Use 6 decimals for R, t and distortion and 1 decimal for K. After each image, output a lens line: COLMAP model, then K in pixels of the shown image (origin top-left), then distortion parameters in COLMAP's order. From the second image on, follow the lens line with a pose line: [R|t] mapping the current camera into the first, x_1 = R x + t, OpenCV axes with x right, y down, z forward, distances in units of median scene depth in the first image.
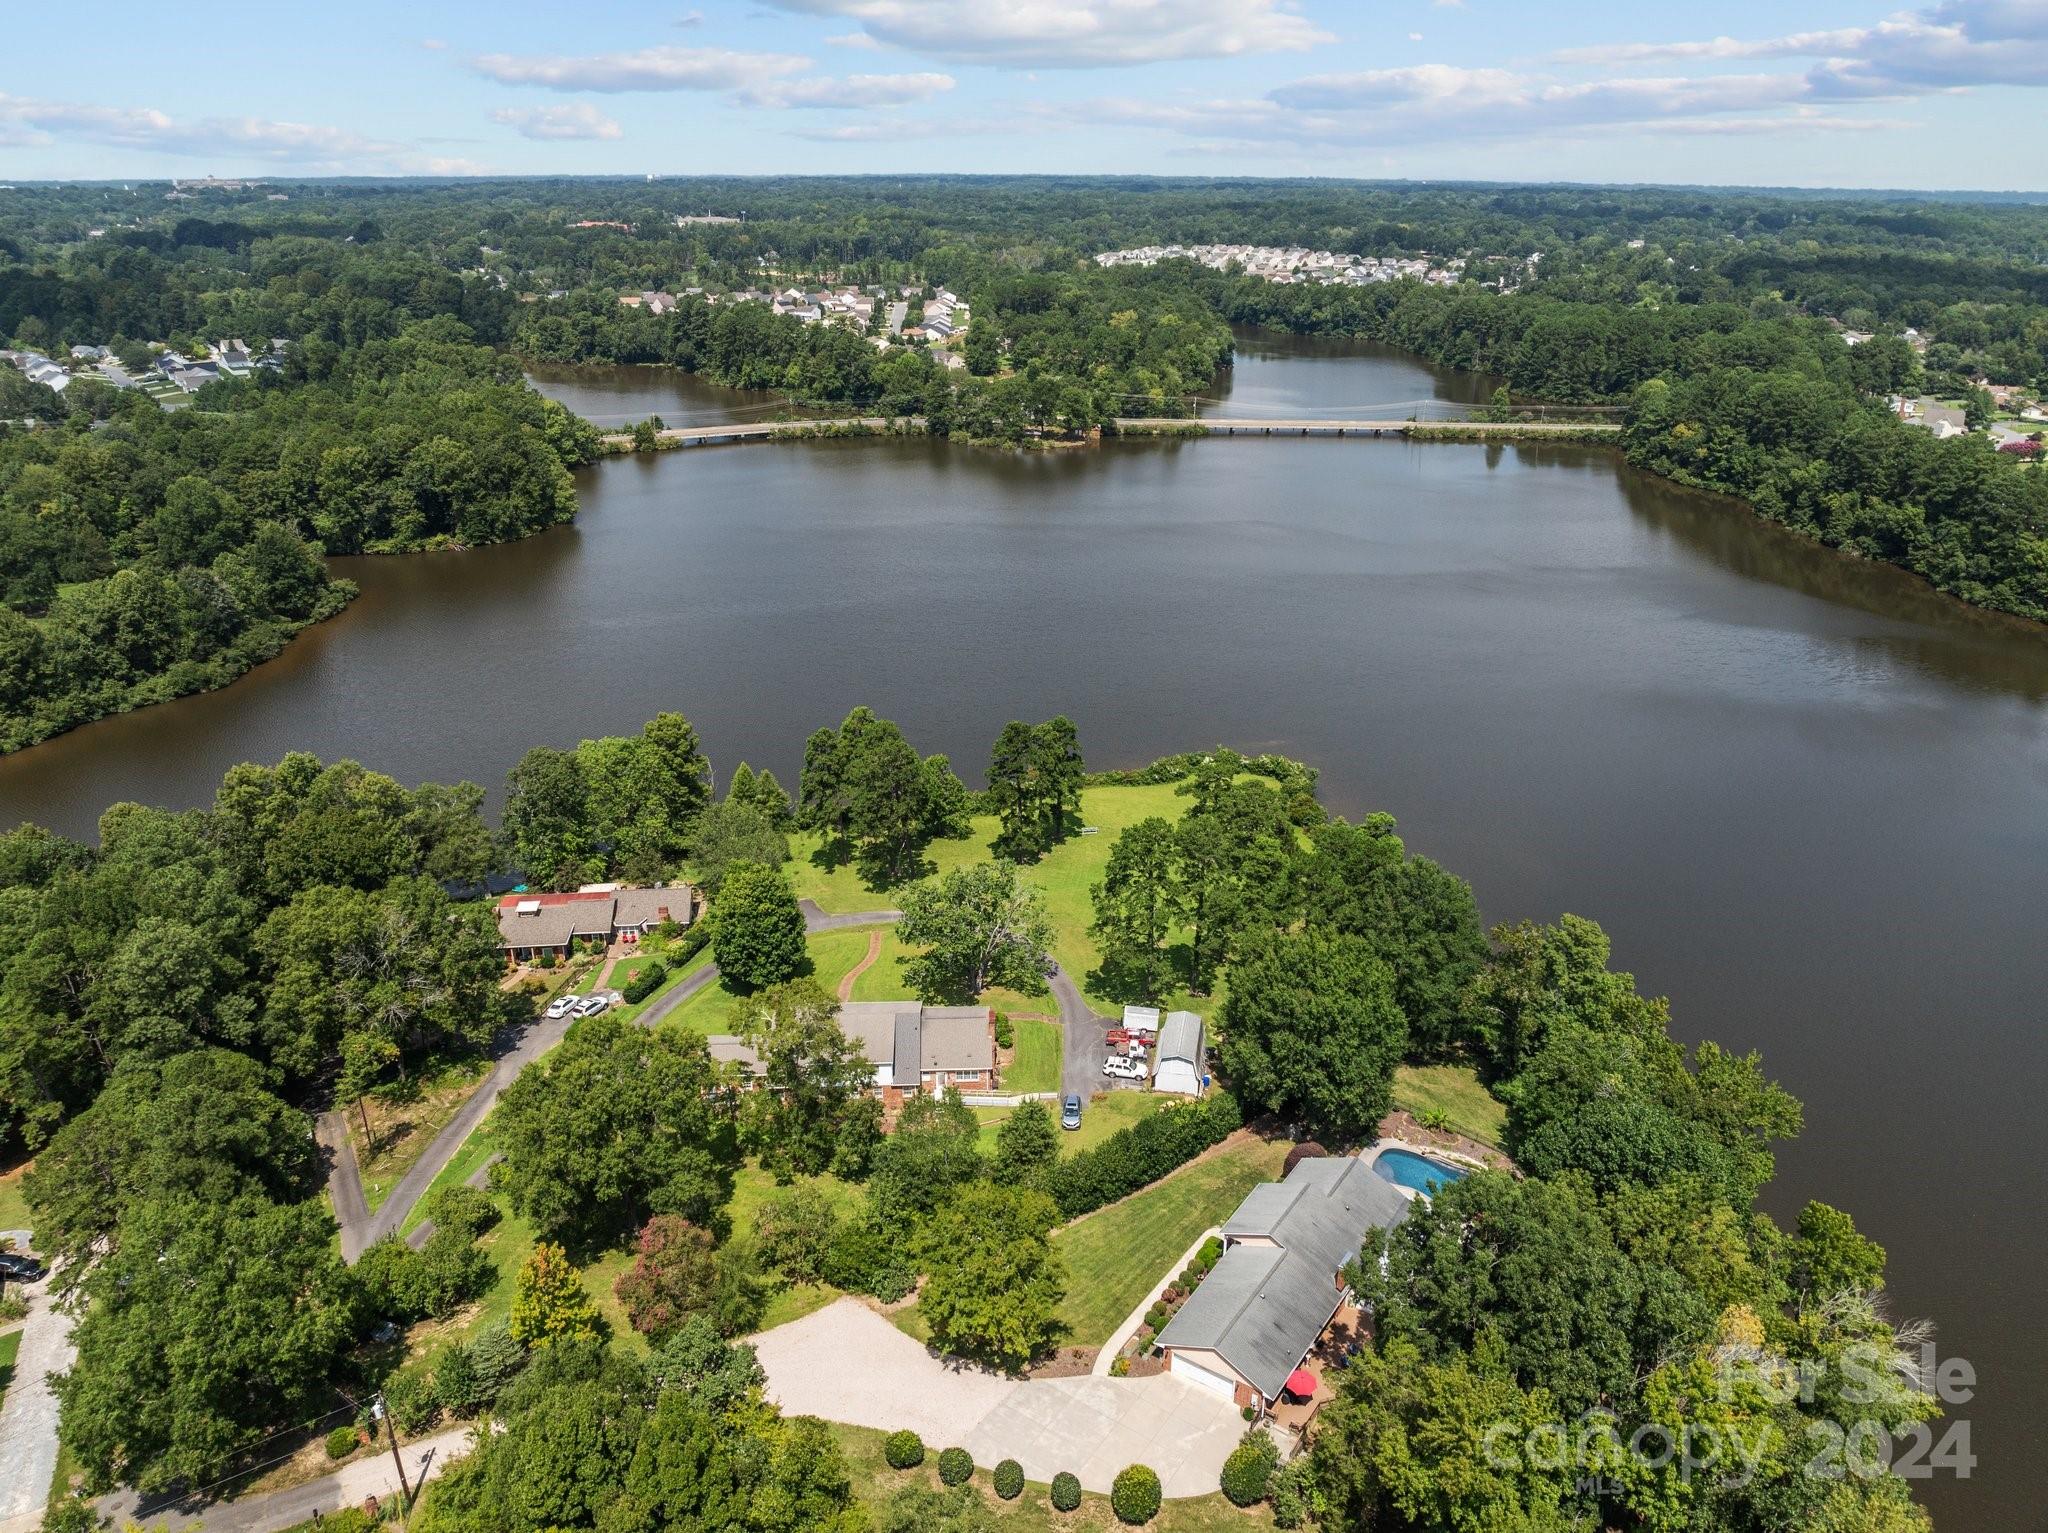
lens RADIAL K [[1446.6, 0, 1035.7], [0, 1446.6, 762.6], [0, 0, 1]] dist [-0.038258, 0.006252]
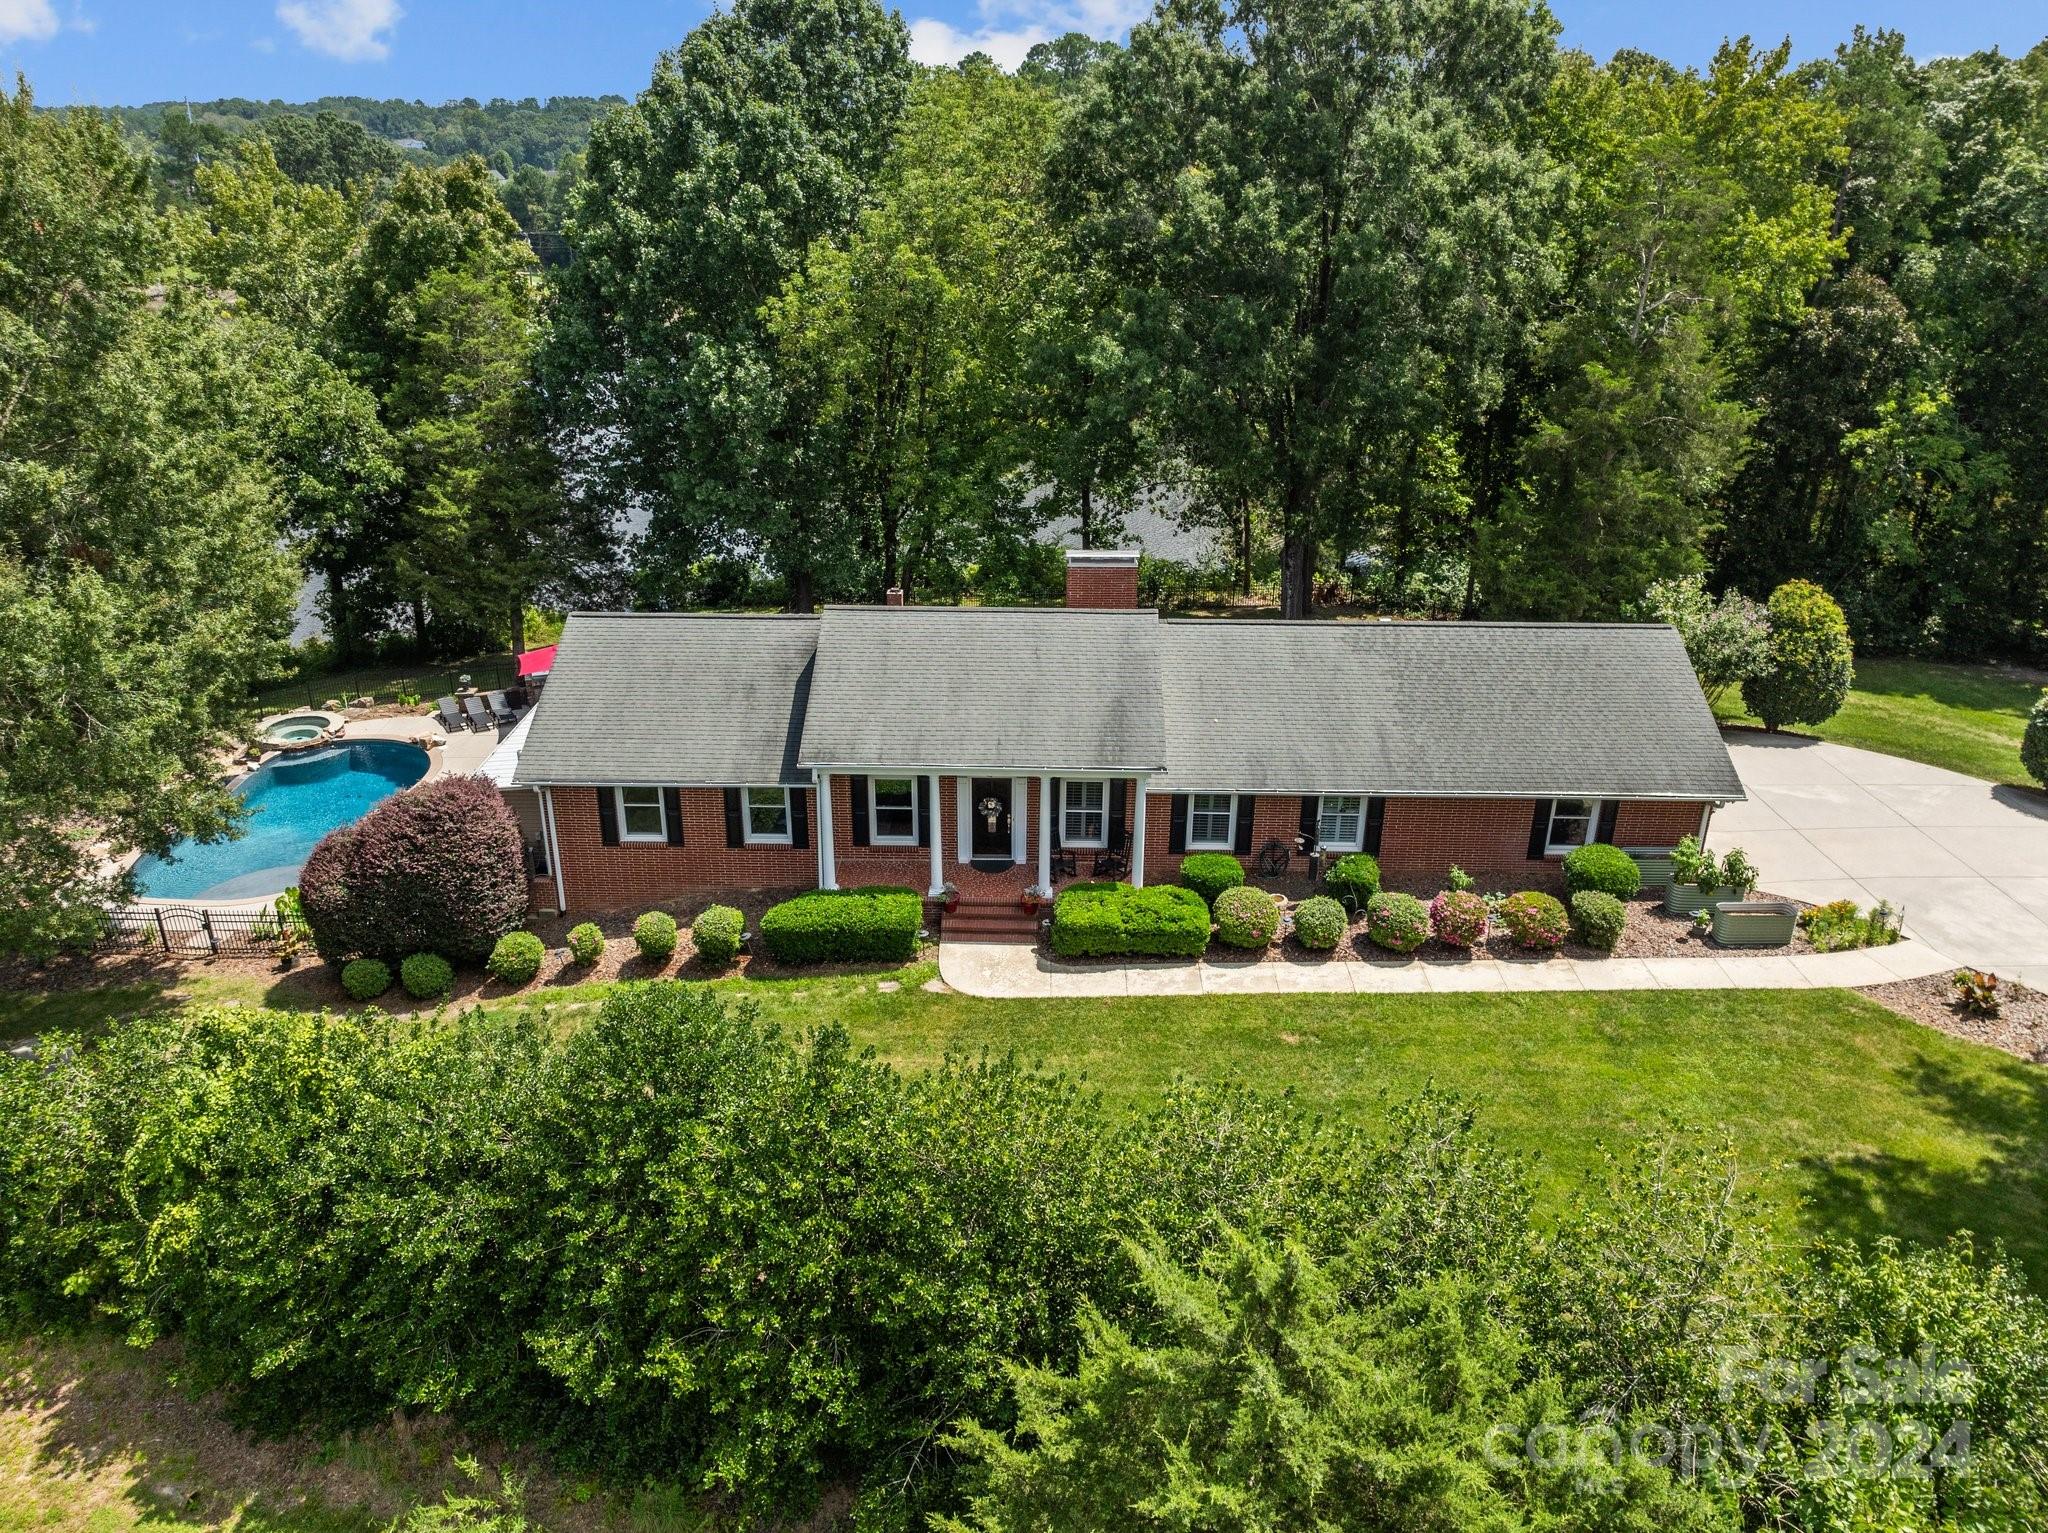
lens RADIAL K [[1446.6, 0, 1014.0], [0, 1446.6, 787.2], [0, 0, 1]] dist [-0.038258, 0.006252]
pose [[-0.546082, -0.359187, 0.756822, -0.030623], [0.309539, 0.752971, 0.580706, 0.108874], [-0.778447, 0.551379, -0.300001, 0.685829]]
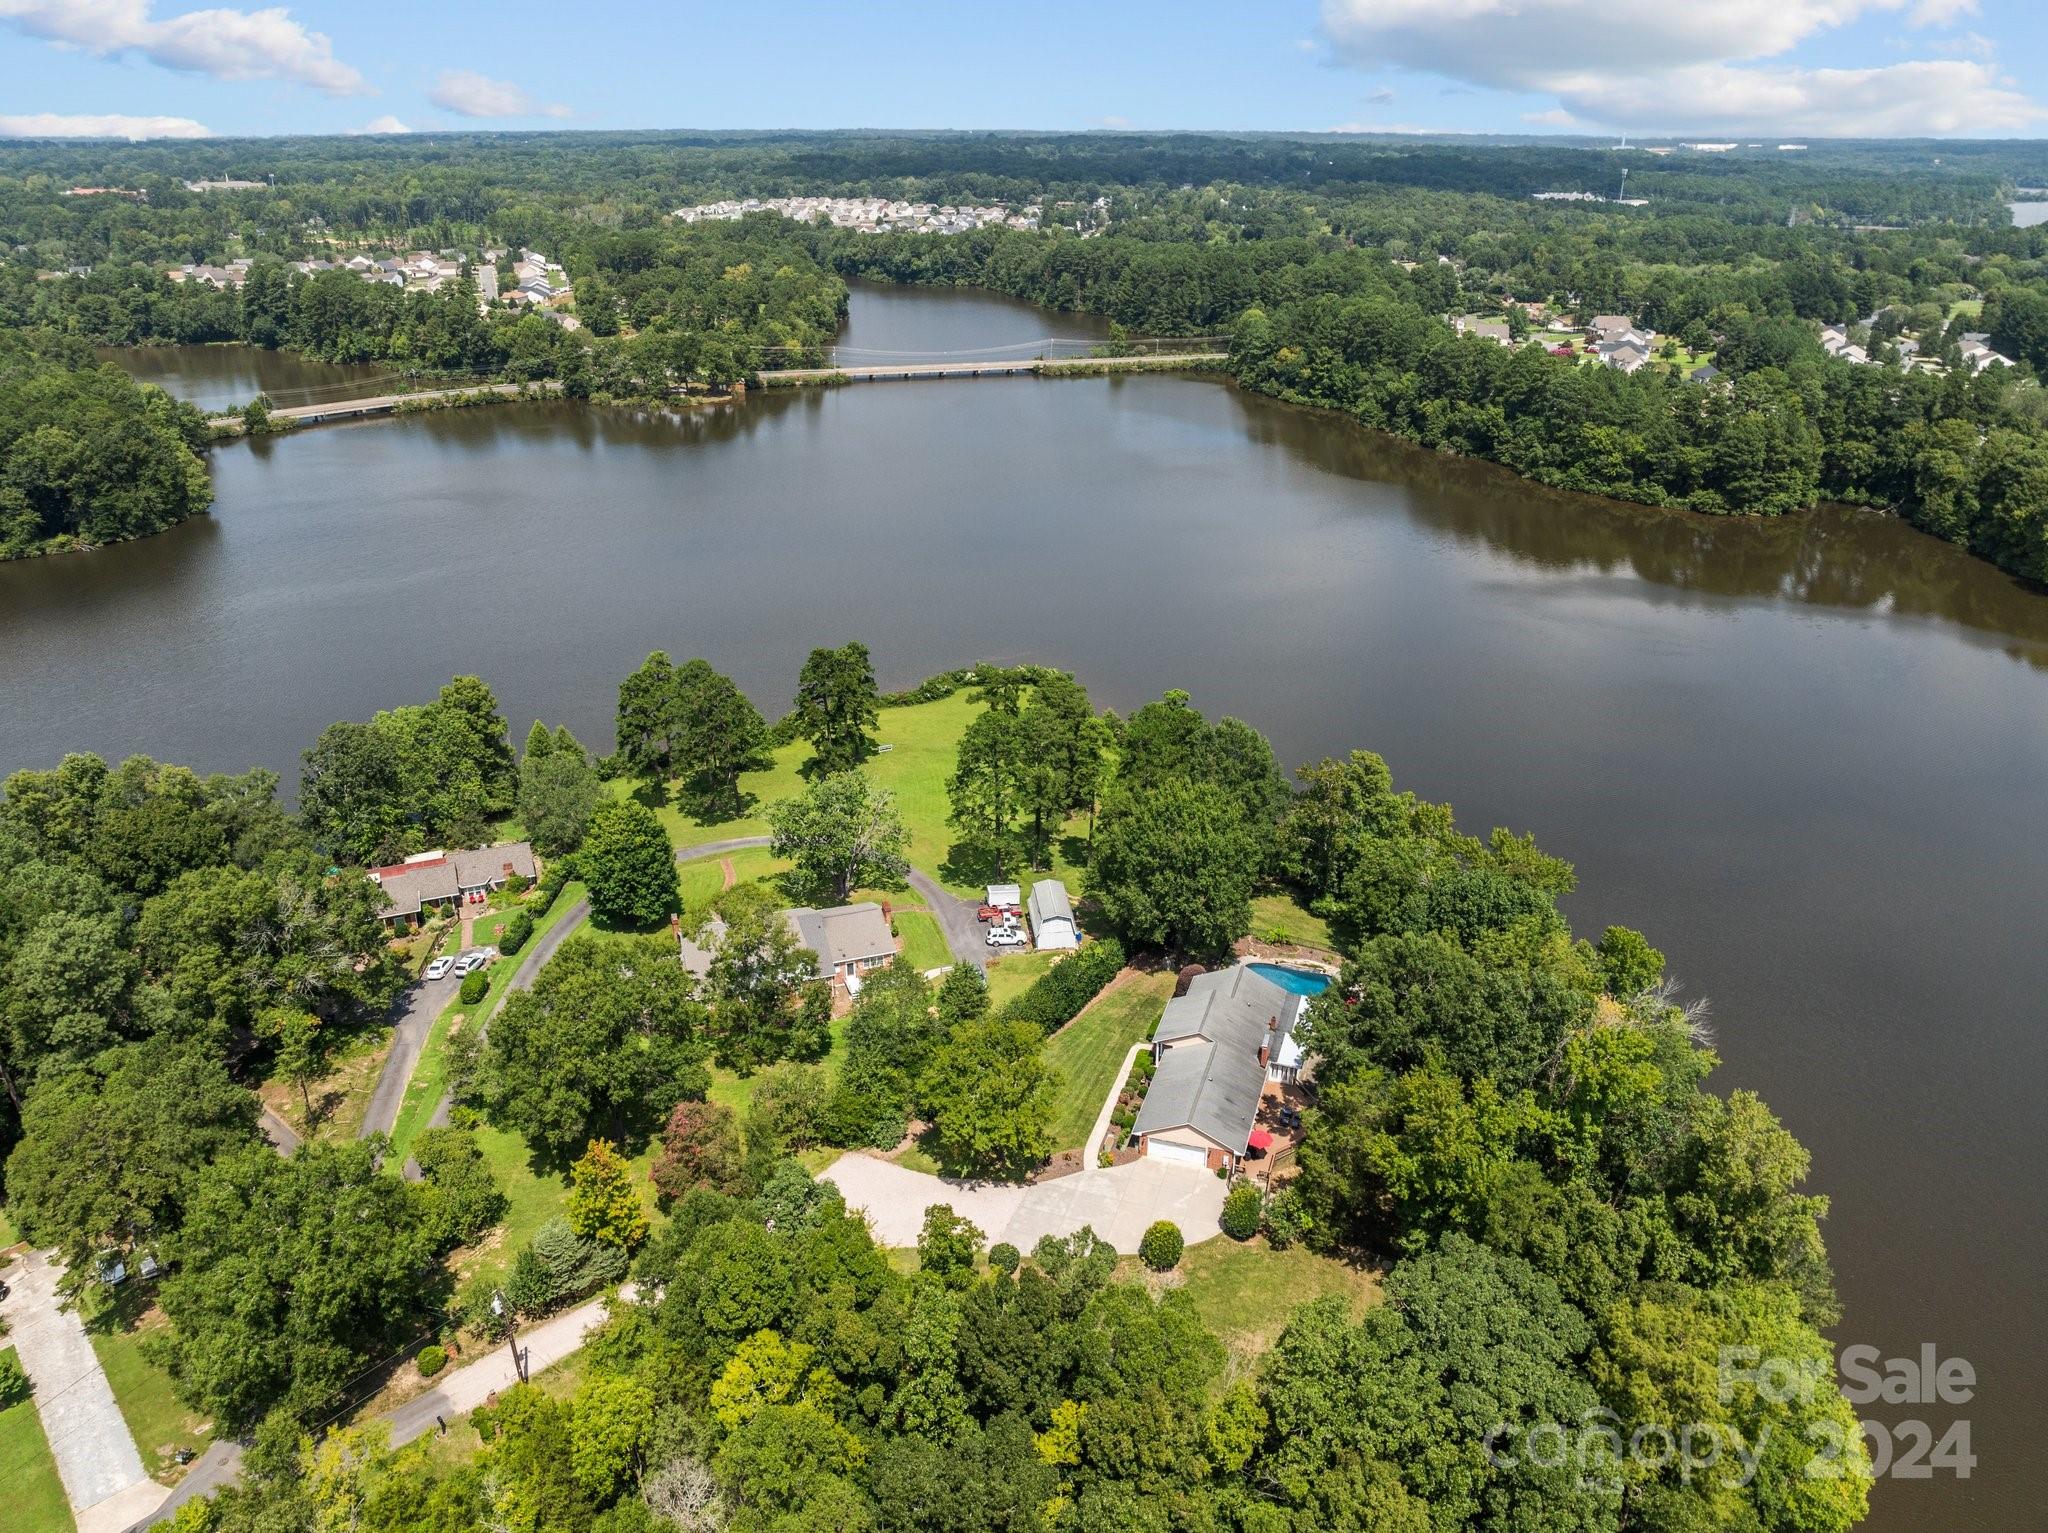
lens RADIAL K [[1446.6, 0, 1039.2], [0, 1446.6, 777.6], [0, 0, 1]] dist [-0.038258, 0.006252]
pose [[0.957009, -0.123007, 0.262683, -0.148967], [0.113108, 0.992193, 0.052539, 0.028417], [-0.267095, -0.020569, 0.963451, -0.054050]]
